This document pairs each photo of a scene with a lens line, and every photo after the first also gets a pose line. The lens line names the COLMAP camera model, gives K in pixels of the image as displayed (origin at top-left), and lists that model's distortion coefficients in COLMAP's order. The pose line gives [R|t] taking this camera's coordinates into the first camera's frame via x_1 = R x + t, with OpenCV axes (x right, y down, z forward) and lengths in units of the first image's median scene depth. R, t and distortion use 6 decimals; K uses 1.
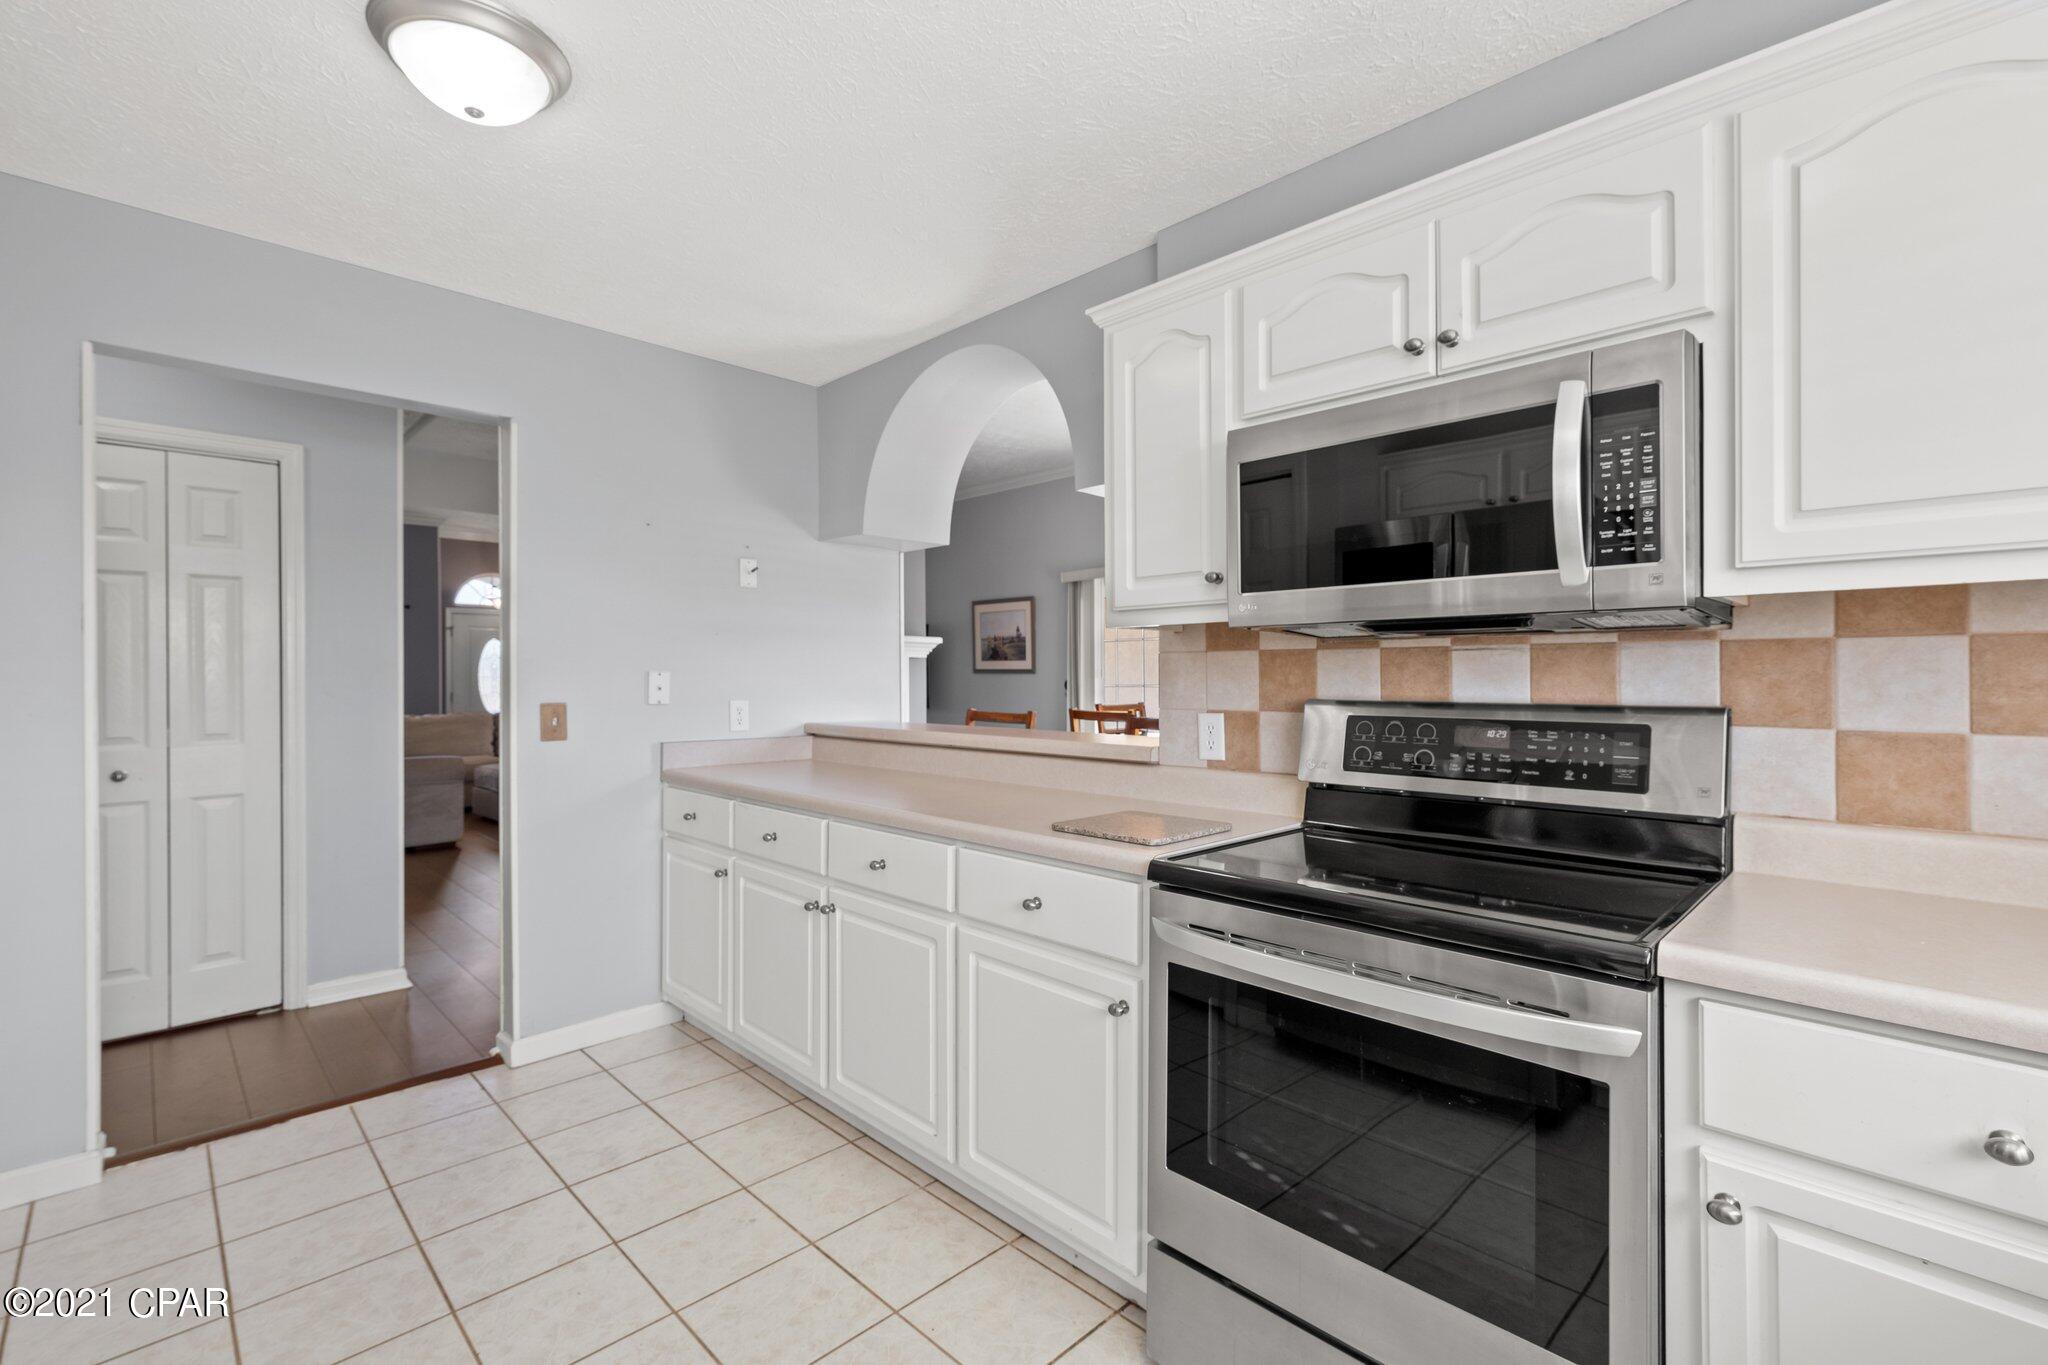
lens RADIAL K [[897.4, 0, 1031.9], [0, 897.4, 685.4], [0, 0, 1]] dist [0.001193, 0.000338]
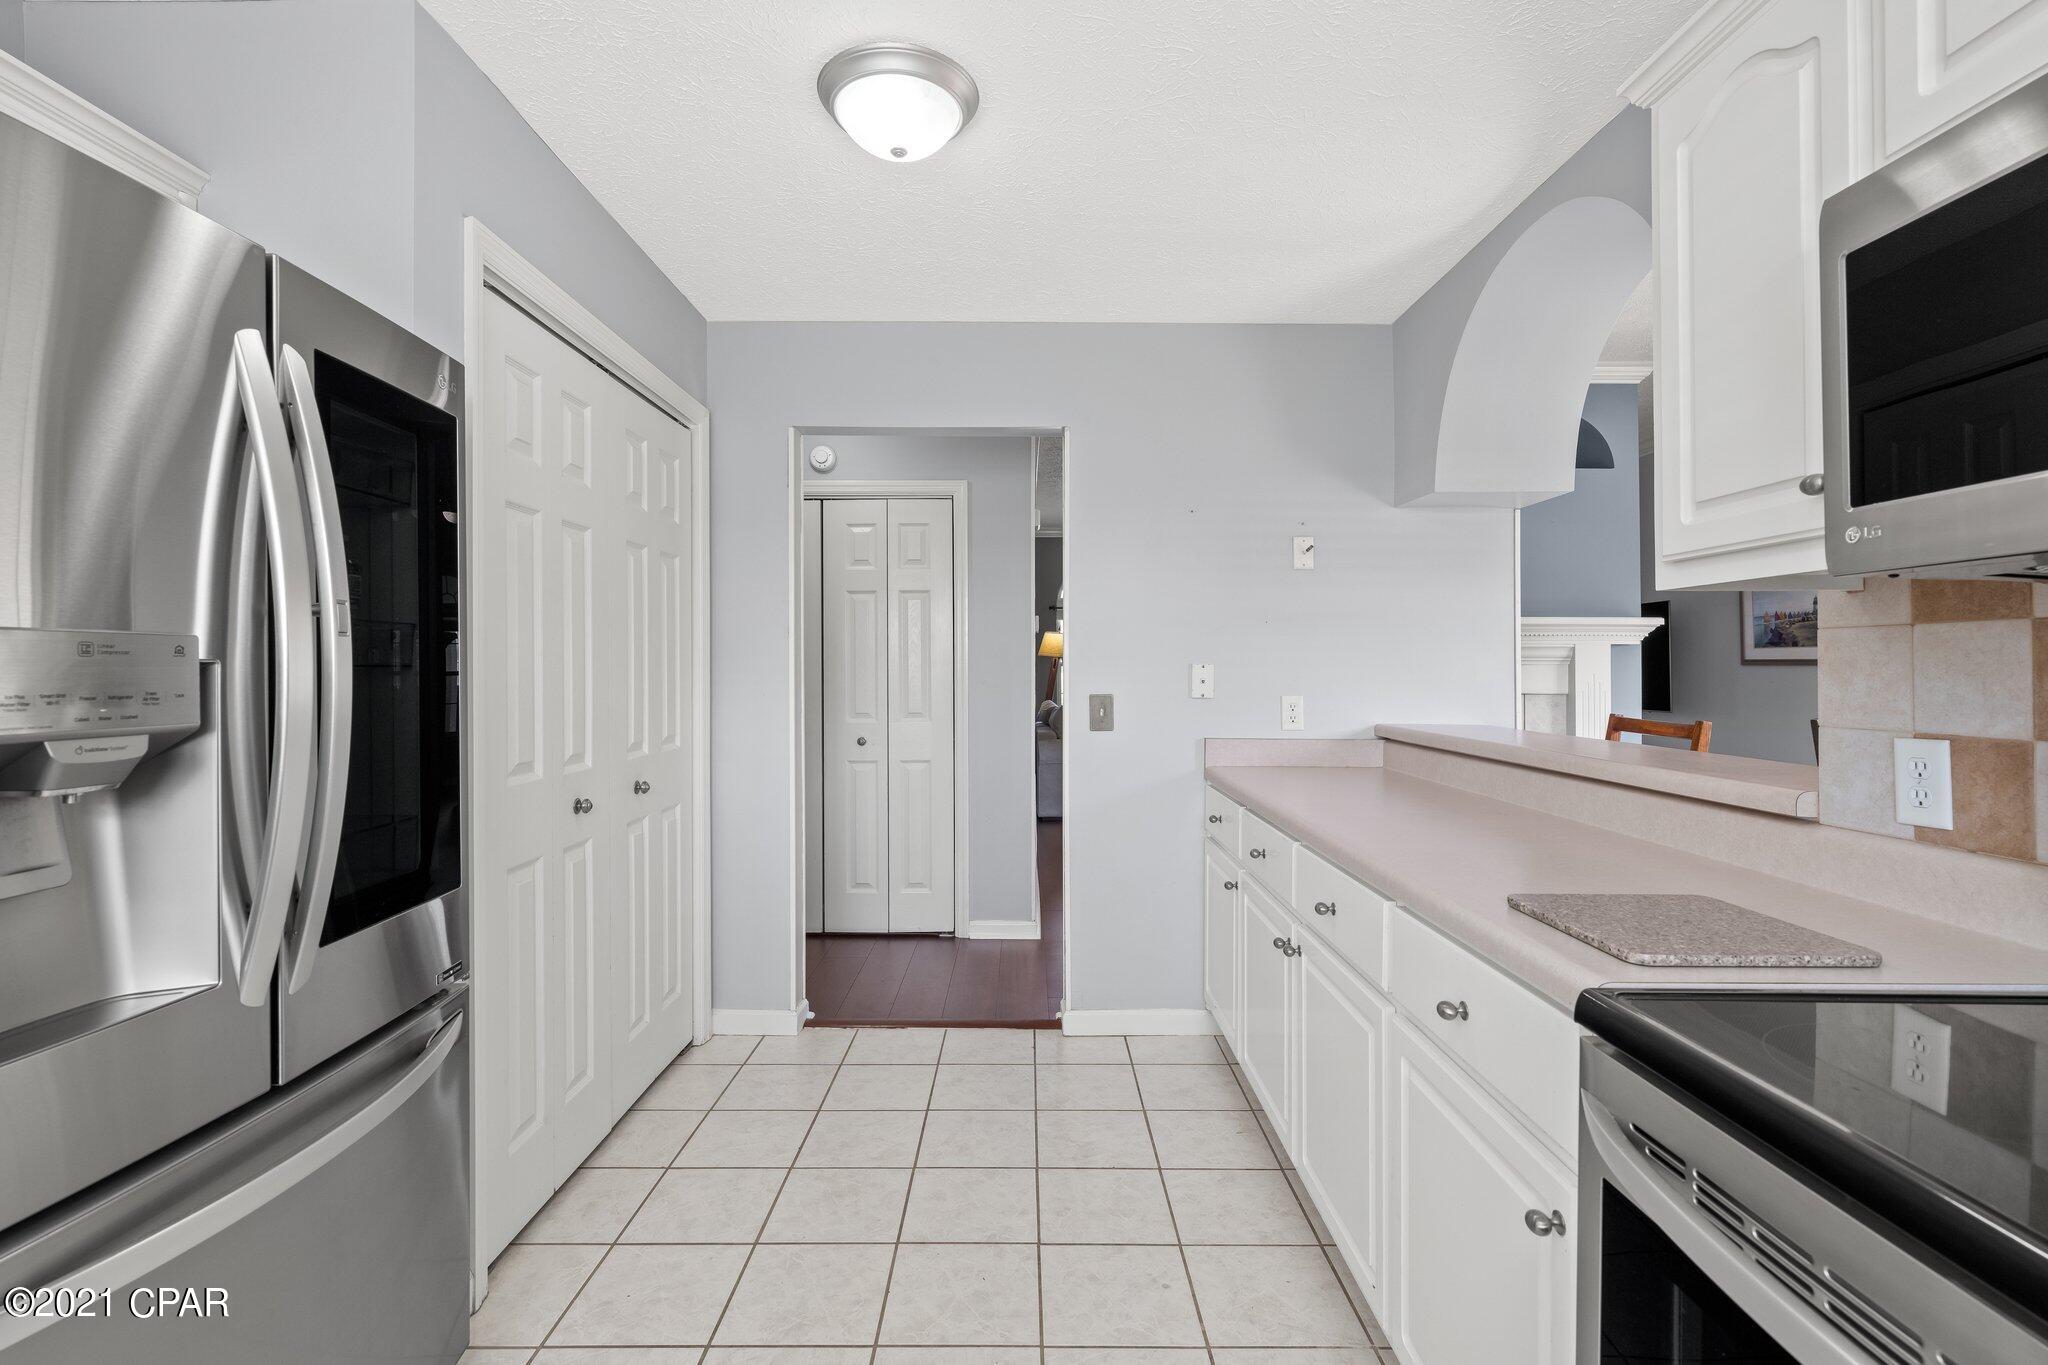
lens RADIAL K [[931.8, 0, 1026.9], [0, 931.8, 670.9], [0, 0, 1]] dist [0.000531, 0.000220]
pose [[0.707297, 0.003218, -0.706909, 0.170128], [-0.008727, 0.999953, -0.004181, -0.002210], [0.706862, 0.009126, 0.707292, 0.180115]]
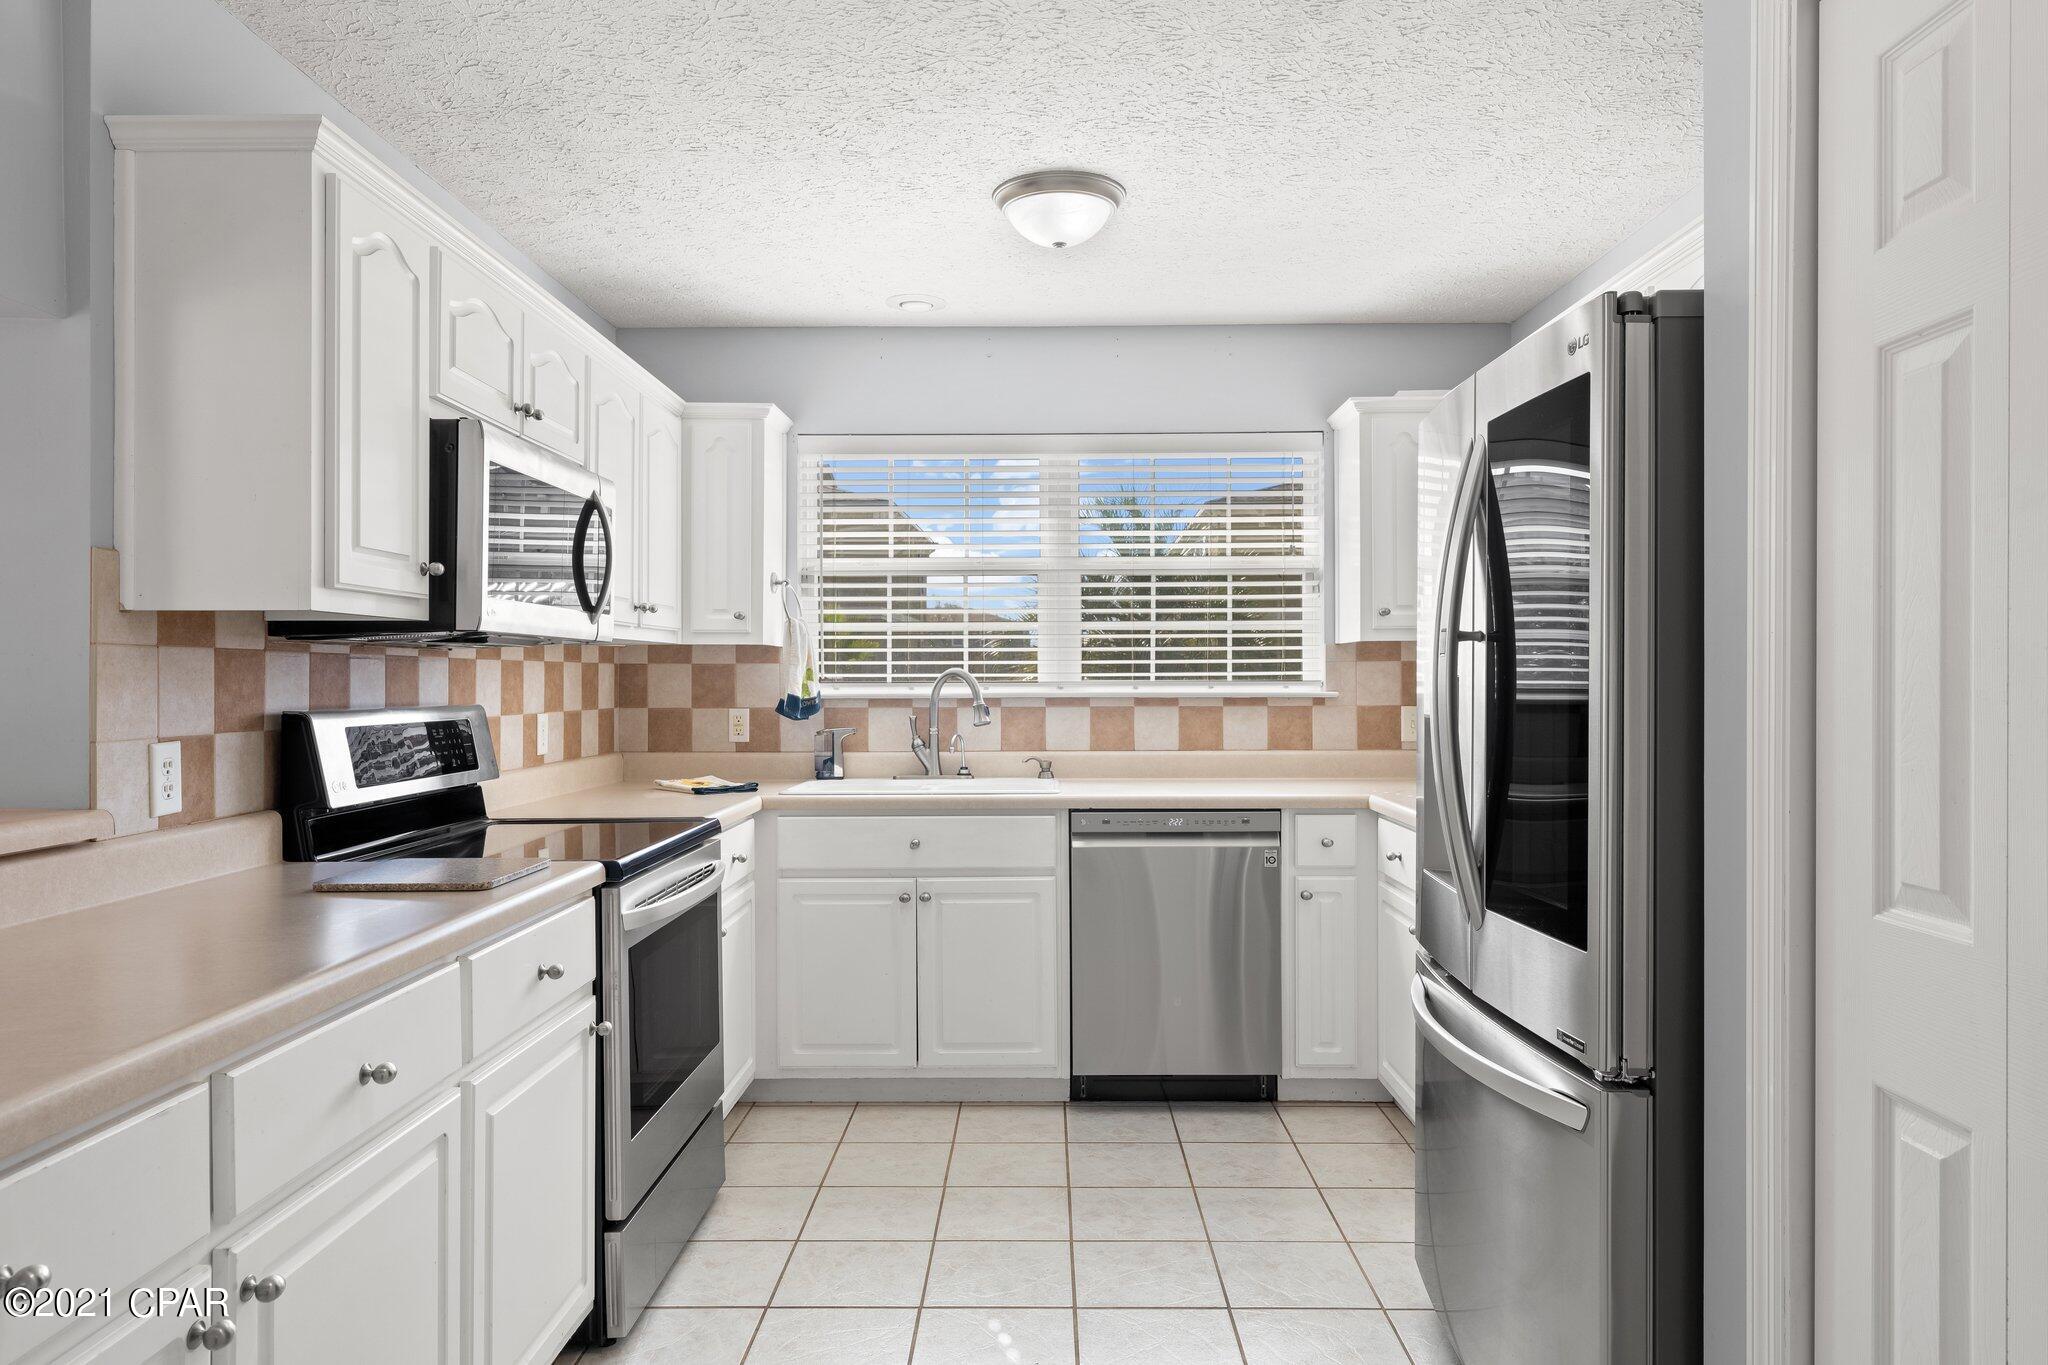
lens RADIAL K [[1257.6, 0, 1020.7], [0, 1257.6, 670.0], [0, 0, 1]] dist [-0.003494, 0.000041]
pose [[-0.694946, 0.002820, 0.719056, -0.688526], [0.004993, 0.999987, 0.000904, -0.014793], [-0.719044, 0.004219, -0.694952, 0.936291]]
